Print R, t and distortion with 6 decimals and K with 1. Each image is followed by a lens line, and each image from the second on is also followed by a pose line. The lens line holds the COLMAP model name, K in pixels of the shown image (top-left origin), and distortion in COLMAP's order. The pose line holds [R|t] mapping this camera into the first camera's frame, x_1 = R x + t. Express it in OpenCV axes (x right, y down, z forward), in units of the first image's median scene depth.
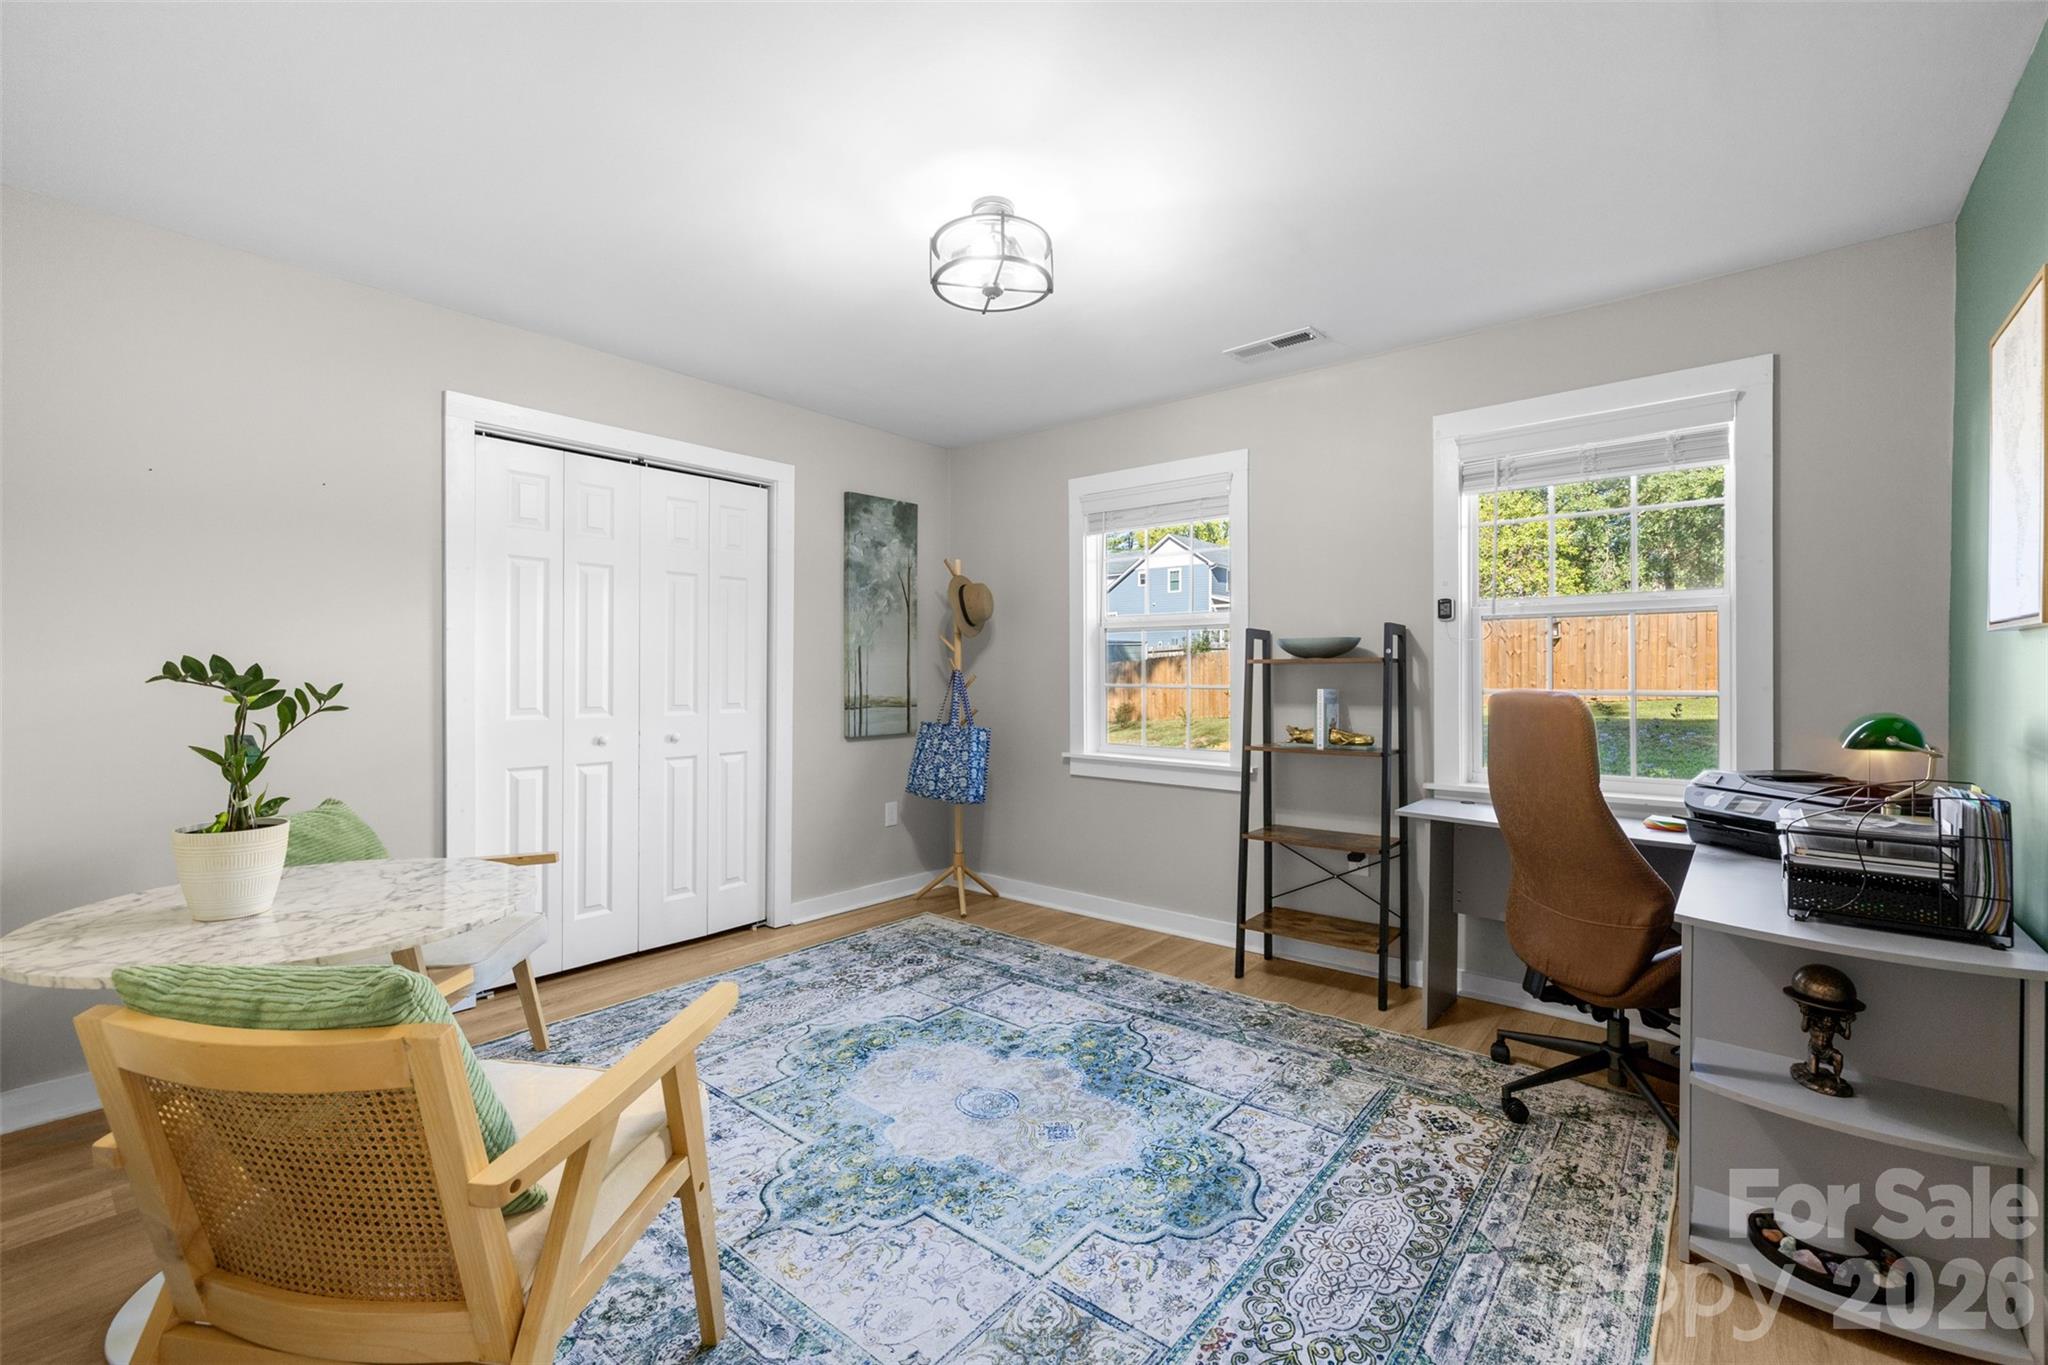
lens RADIAL K [[859.6, 0, 1027.3], [0, 859.6, 673.2], [0, 0, 1]] dist [-0.000277, -0.000023]
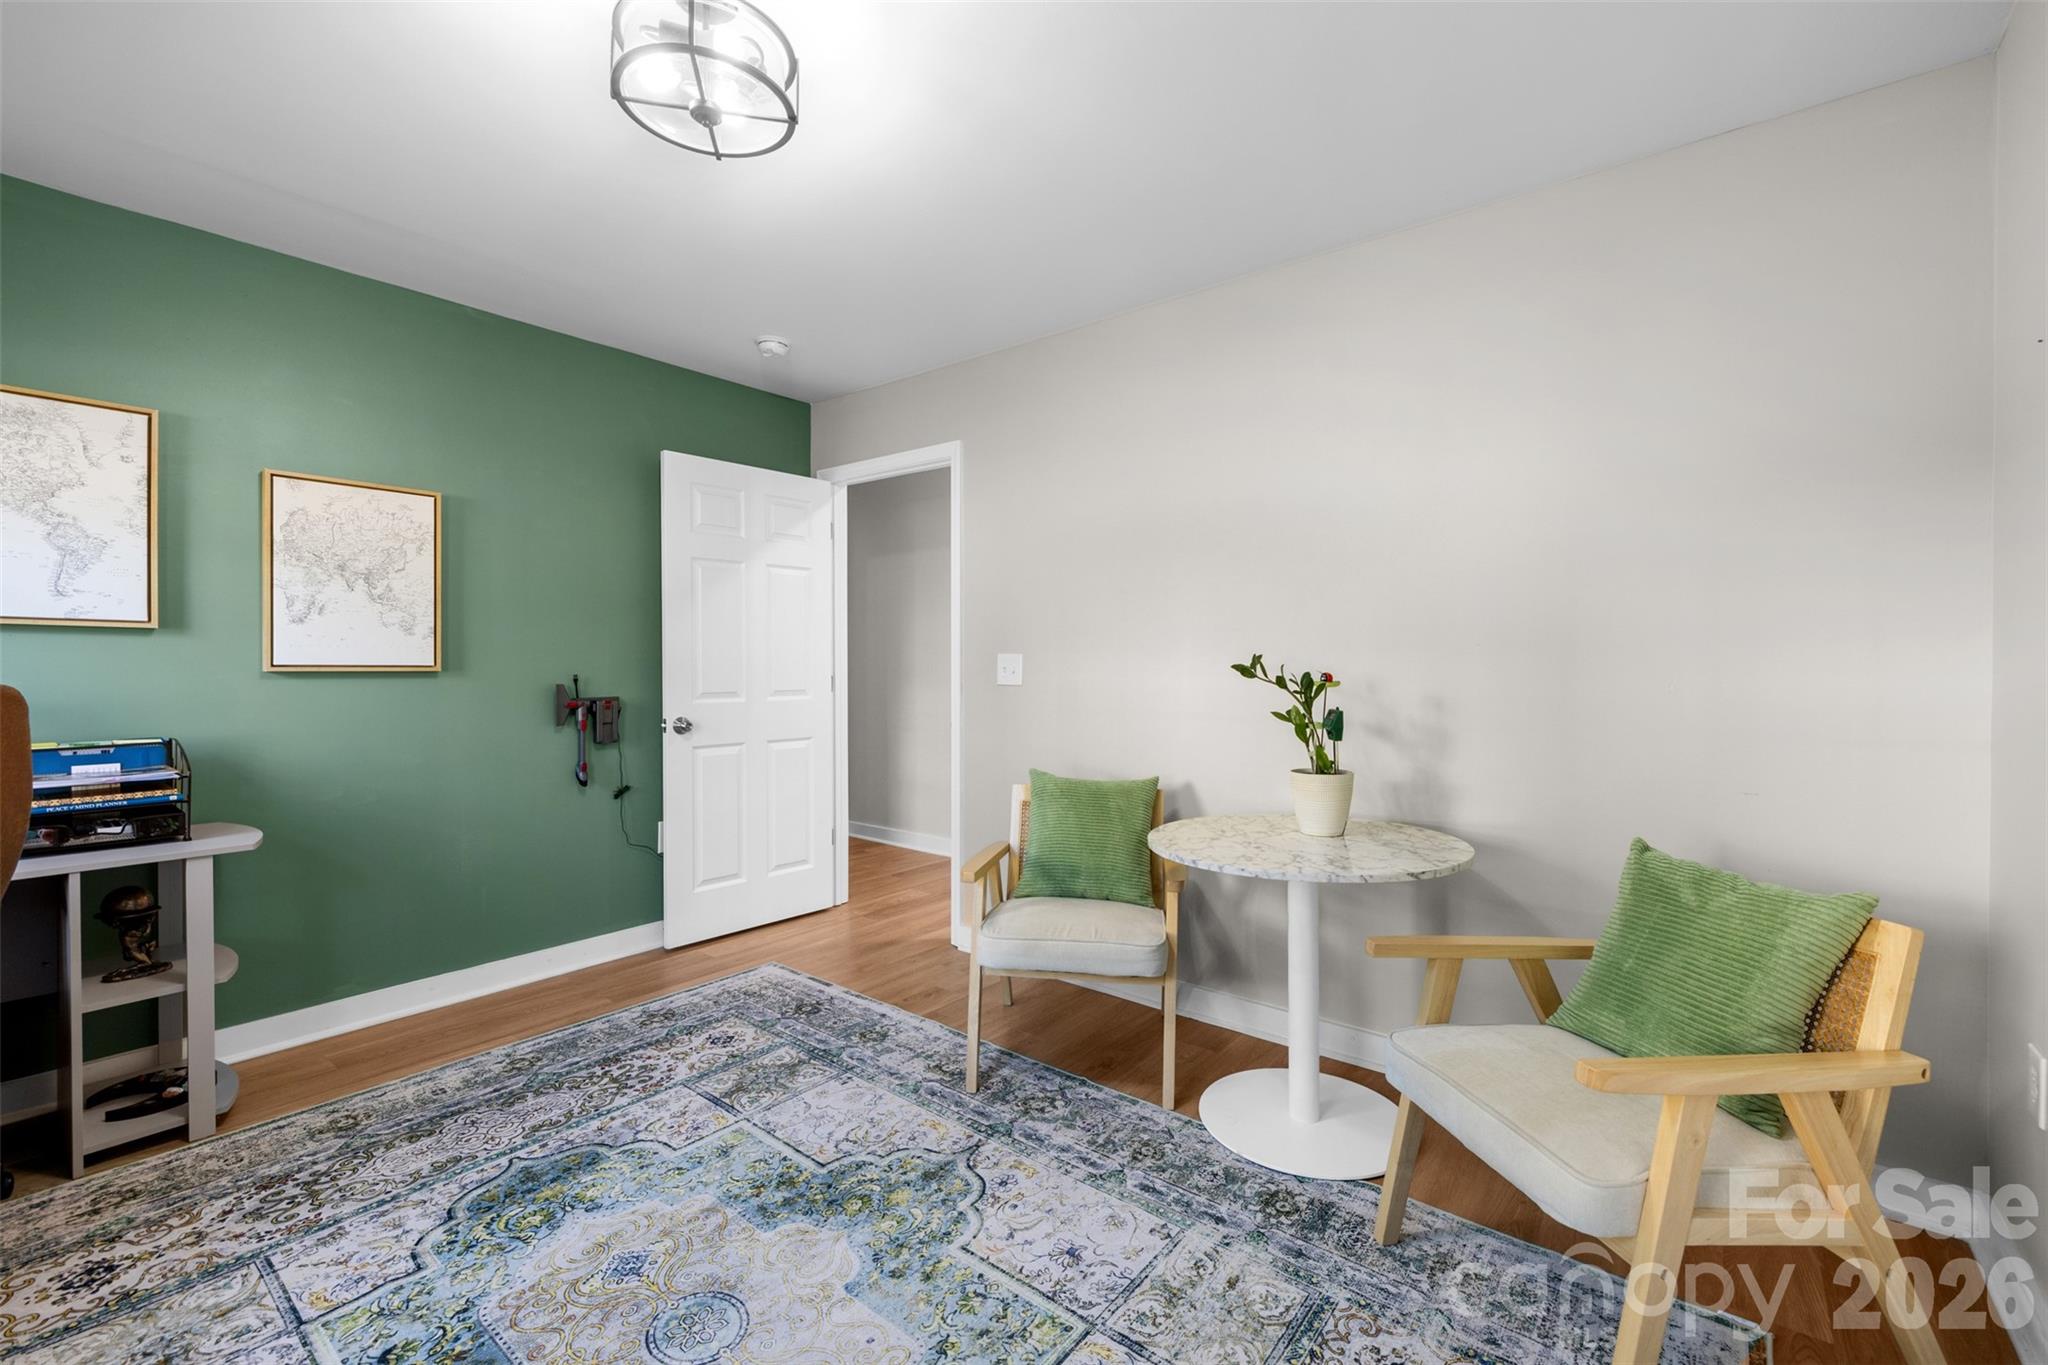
lens RADIAL K [[859.6, 0, 1022.8], [0, 859.6, 674.5], [0, 0, 1]] dist [-0.000277, -0.000023]
pose [[-0.999930, -0.005550, -0.010473, -0.341656], [-0.005682, 0.999905, 0.012570, 0.001392], [0.010402, 0.012628, -0.999866, 1.998612]]
